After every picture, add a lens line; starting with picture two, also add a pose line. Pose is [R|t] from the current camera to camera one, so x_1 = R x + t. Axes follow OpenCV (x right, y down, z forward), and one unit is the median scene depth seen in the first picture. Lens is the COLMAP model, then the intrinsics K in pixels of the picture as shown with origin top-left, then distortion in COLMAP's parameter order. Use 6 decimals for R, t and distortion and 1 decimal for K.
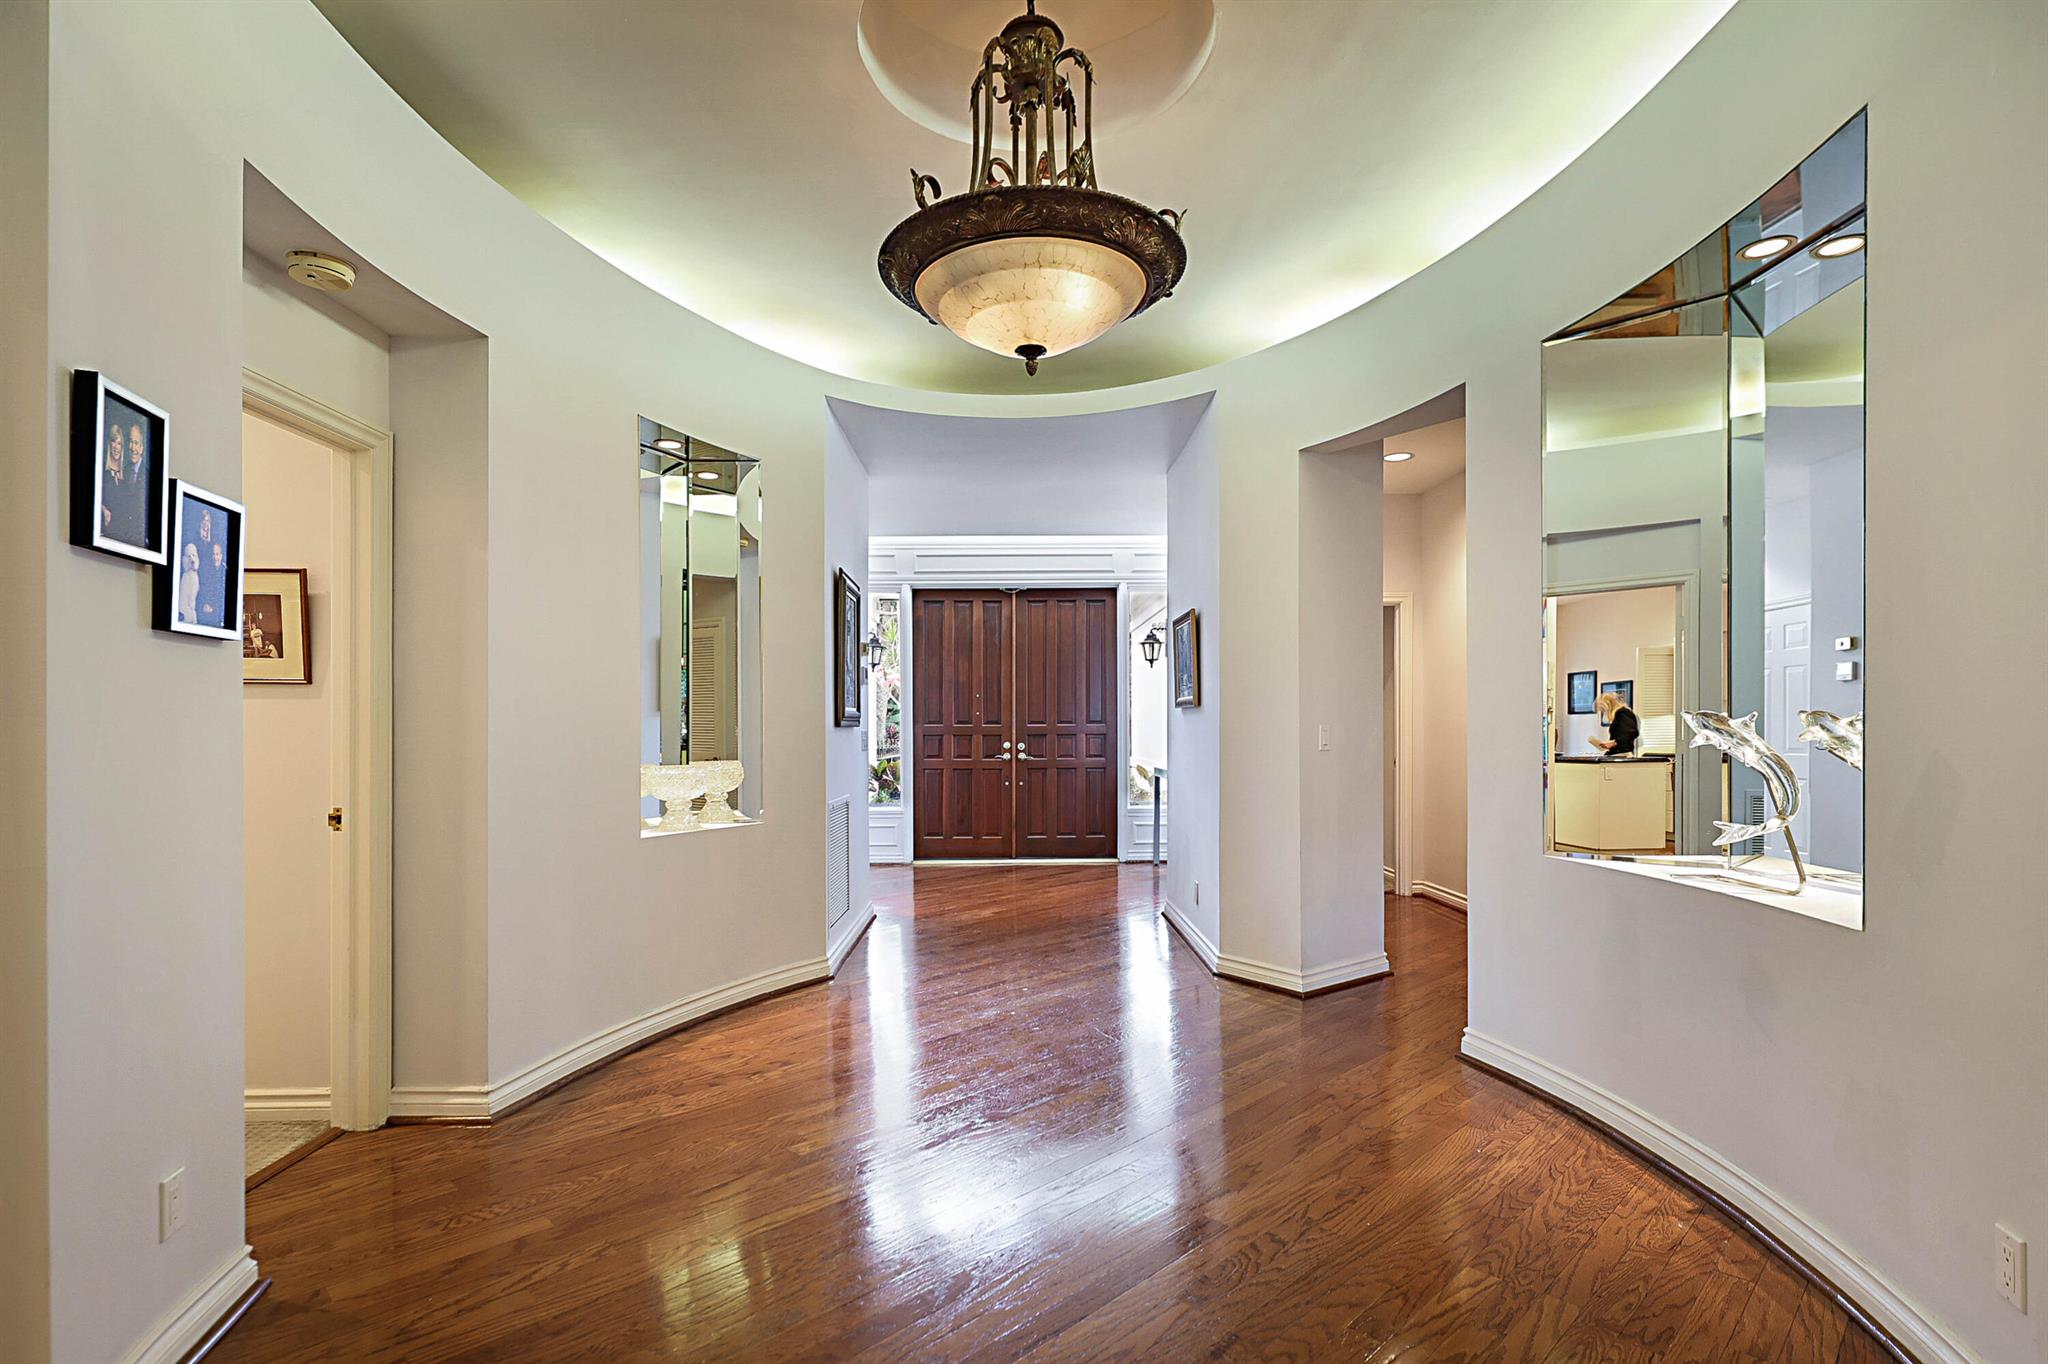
lens RADIAL K [[990.5, 0, 1005.1], [0, 990.5, 679.7], [0, 0, 1]] dist [-0.004418, -0.003297]
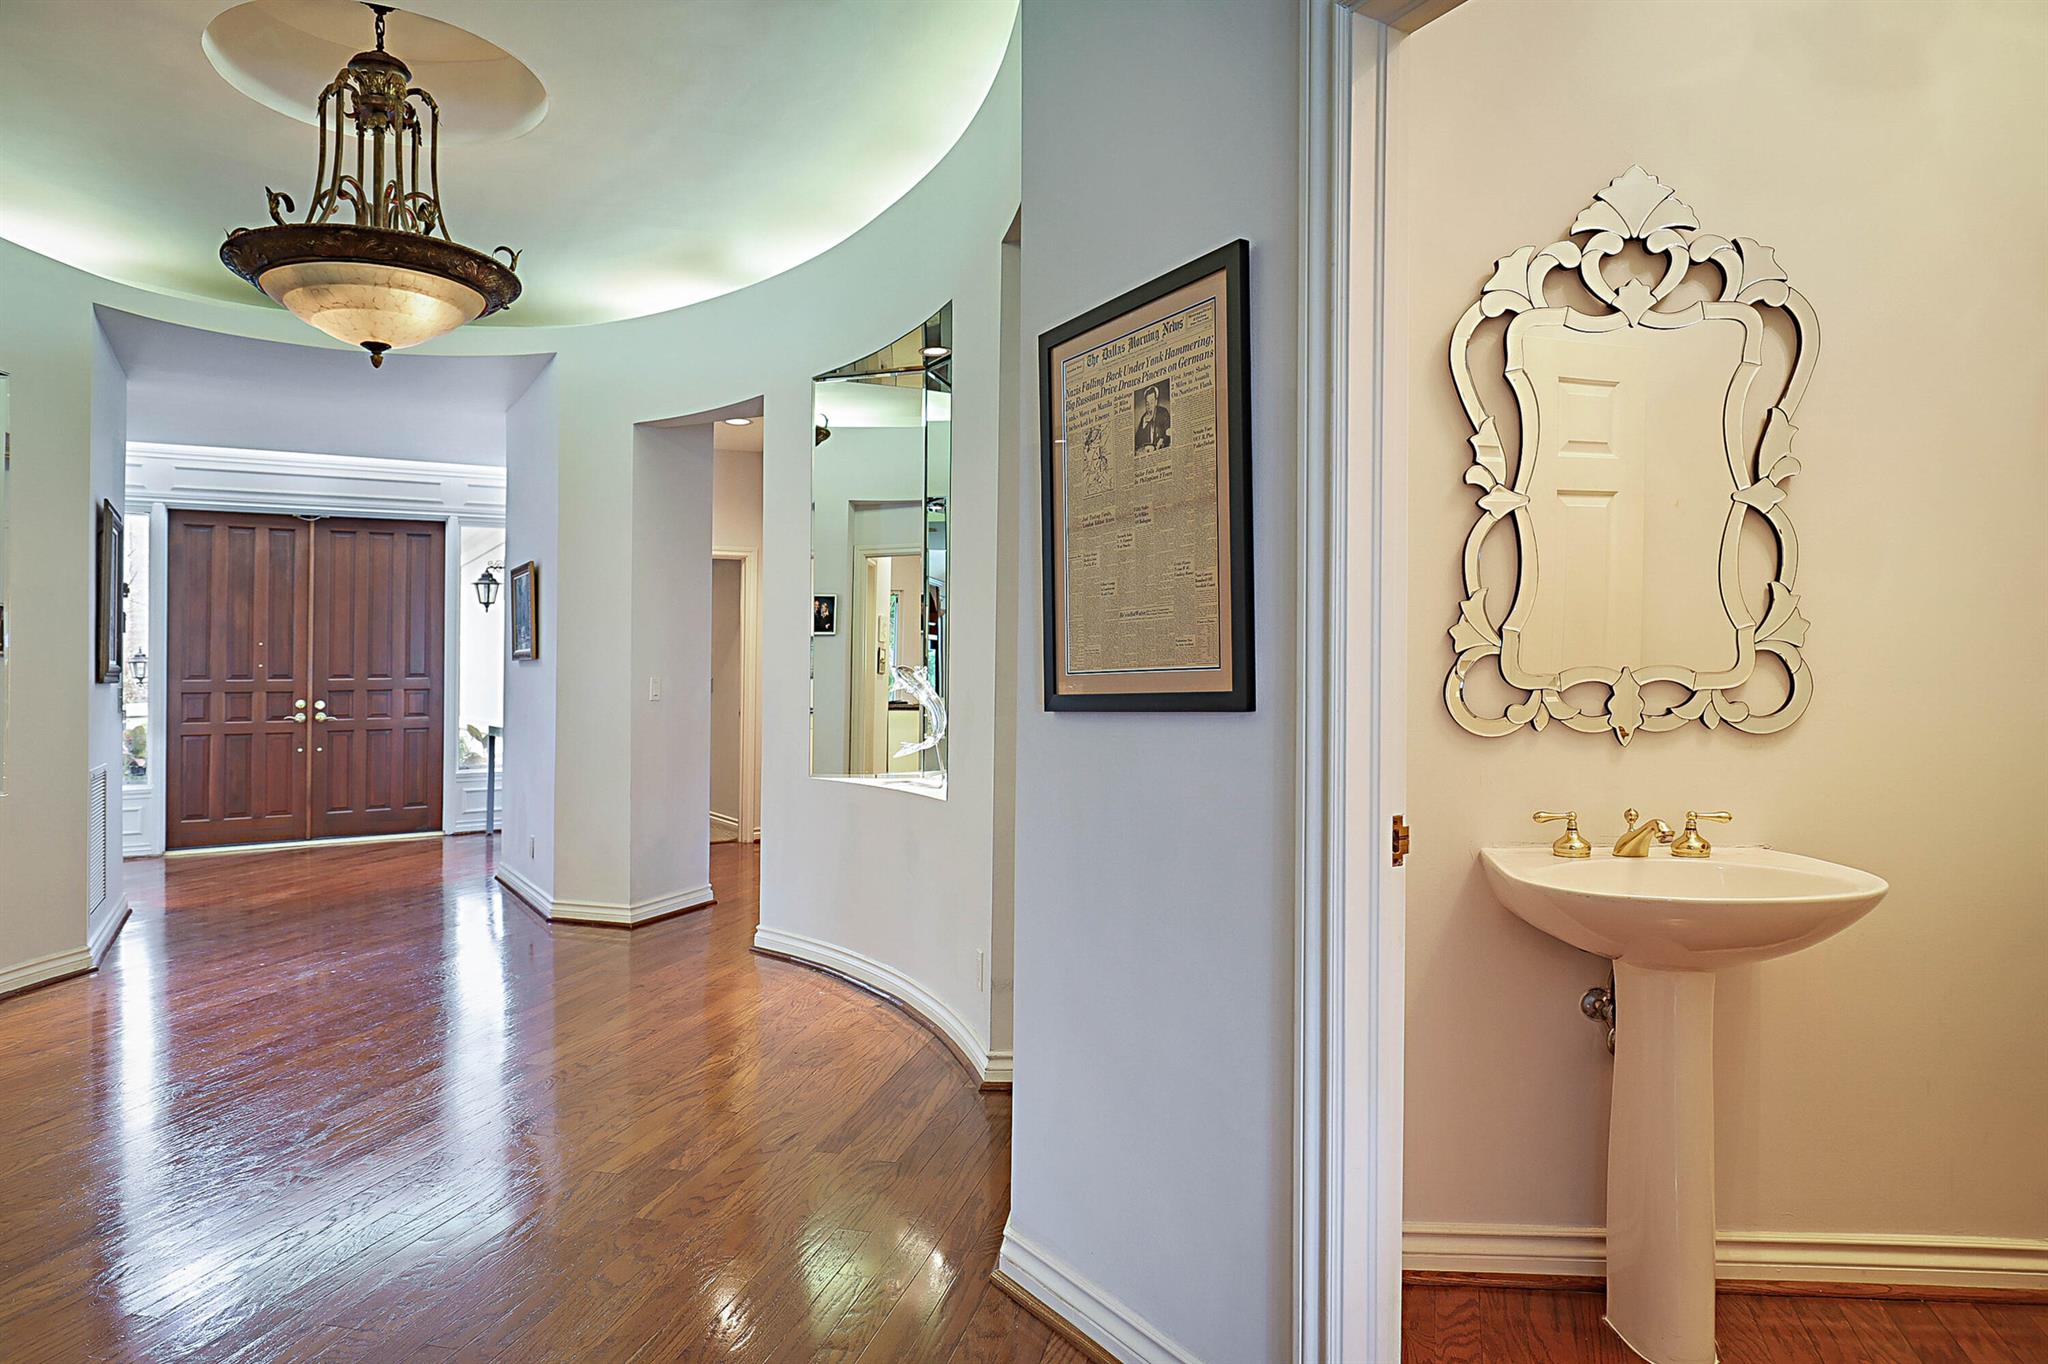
lens RADIAL K [[1253.8, 0, 967.8], [0, 1253.8, 635.6], [0, 0, 1]] dist [0.001263, 0.001752]
pose [[0.870967, 0.008875, 0.491262, -0.028606], [-0.014848, 0.999856, 0.008261, -0.008344], [-0.491118, -0.014489, 0.870973, -0.191933]]
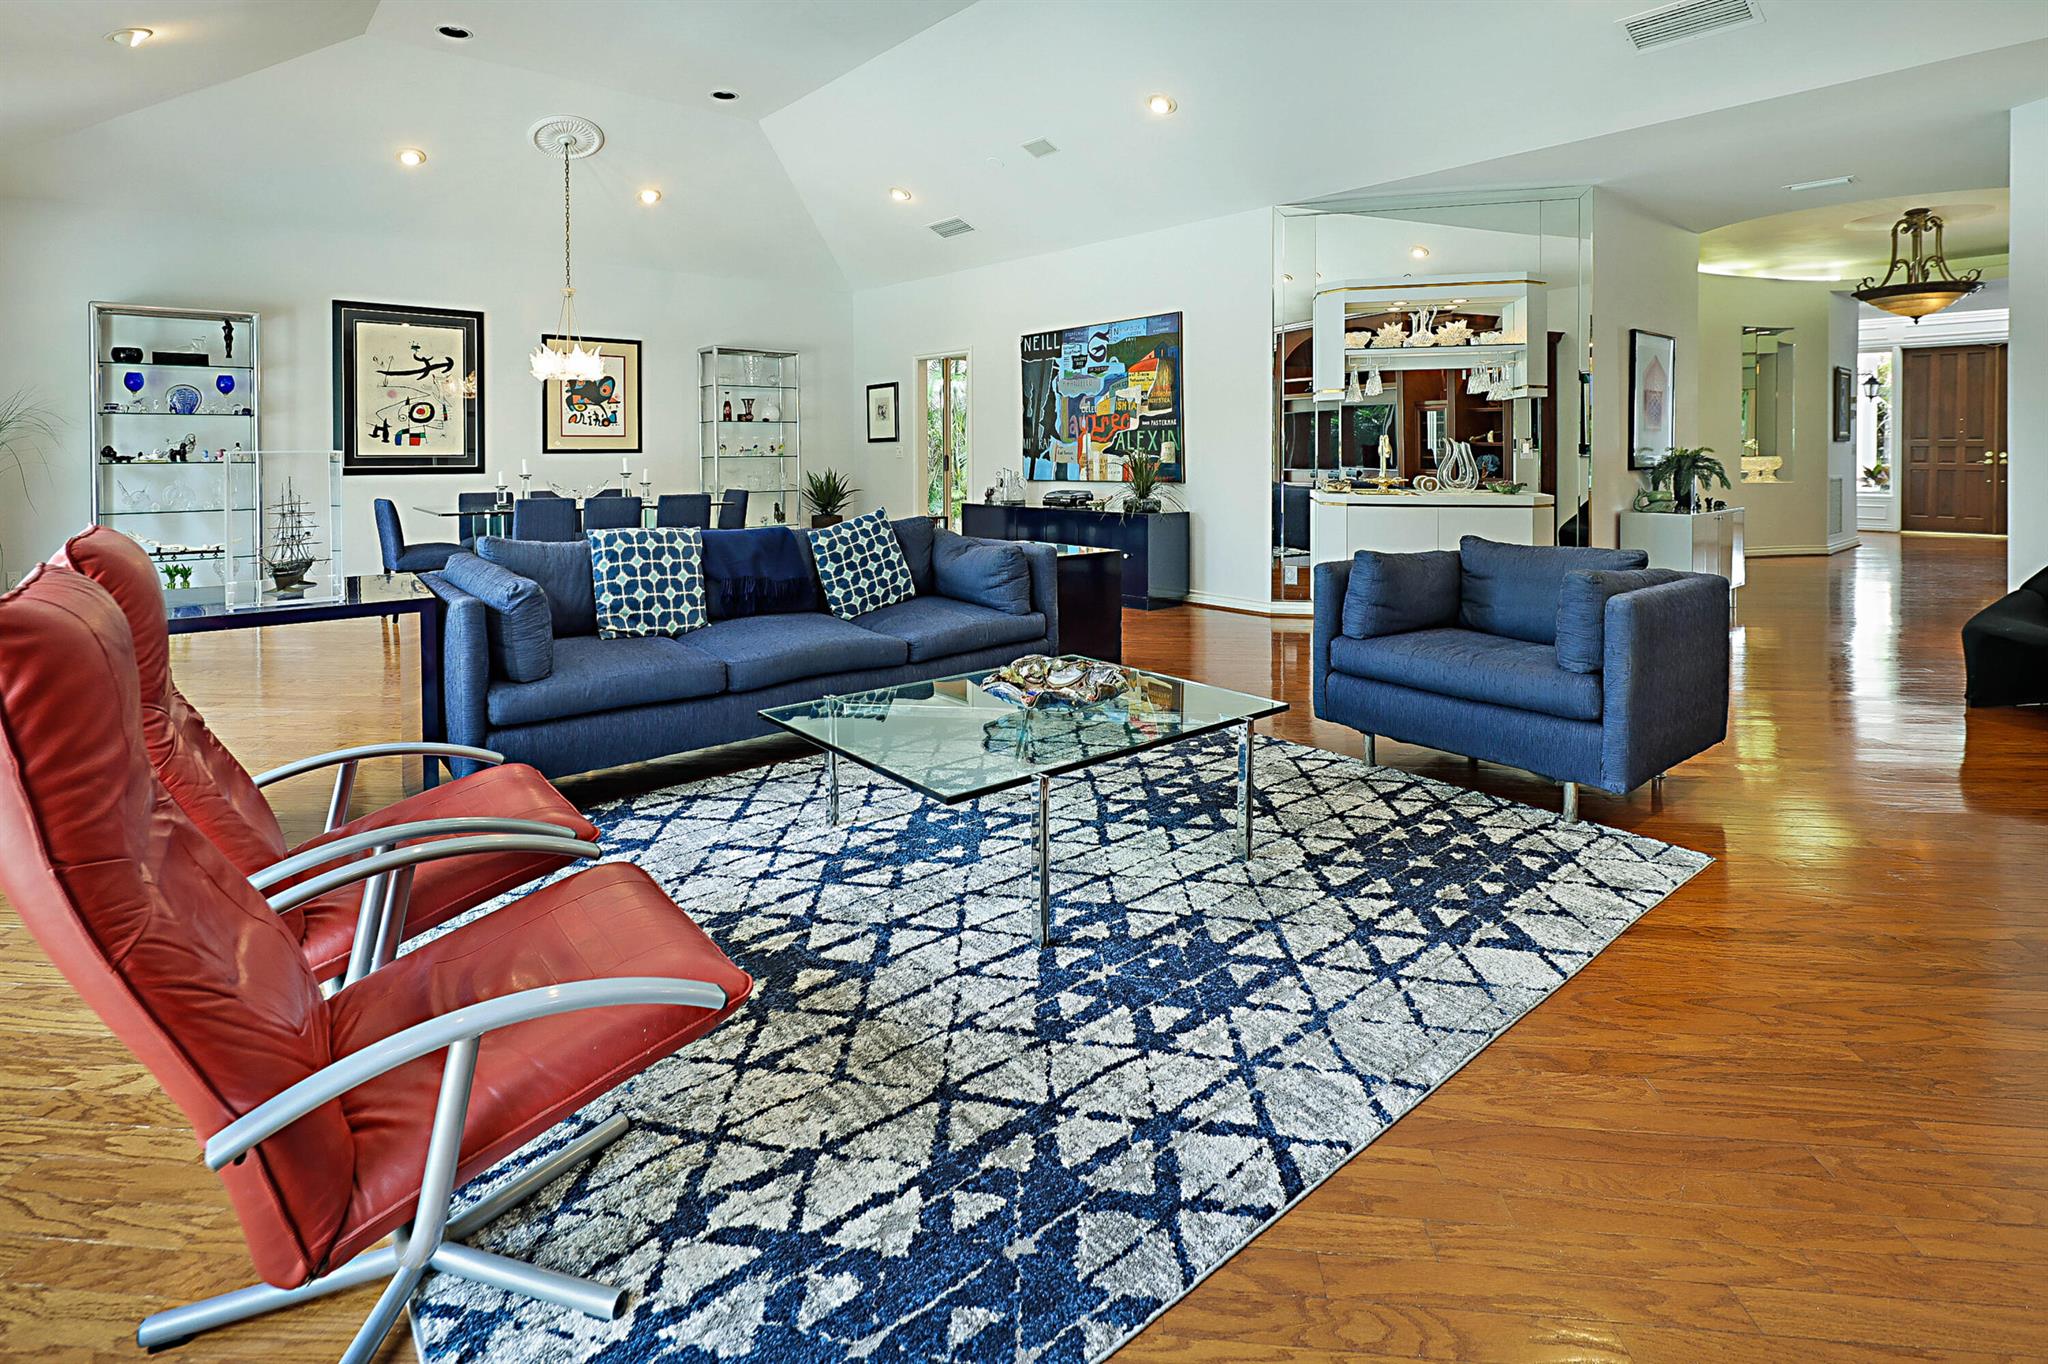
lens RADIAL K [[990.5, 0, 1012.7], [0, 990.5, 457.2], [0, 0, 1]] dist [0.005102, -0.003874]
pose [[0.648845, 0.017659, -0.760715, 0.180357], [0.032496, 0.998176, 0.050888, -0.049127], [0.760226, -0.057739, 0.647088, -1.014830]]
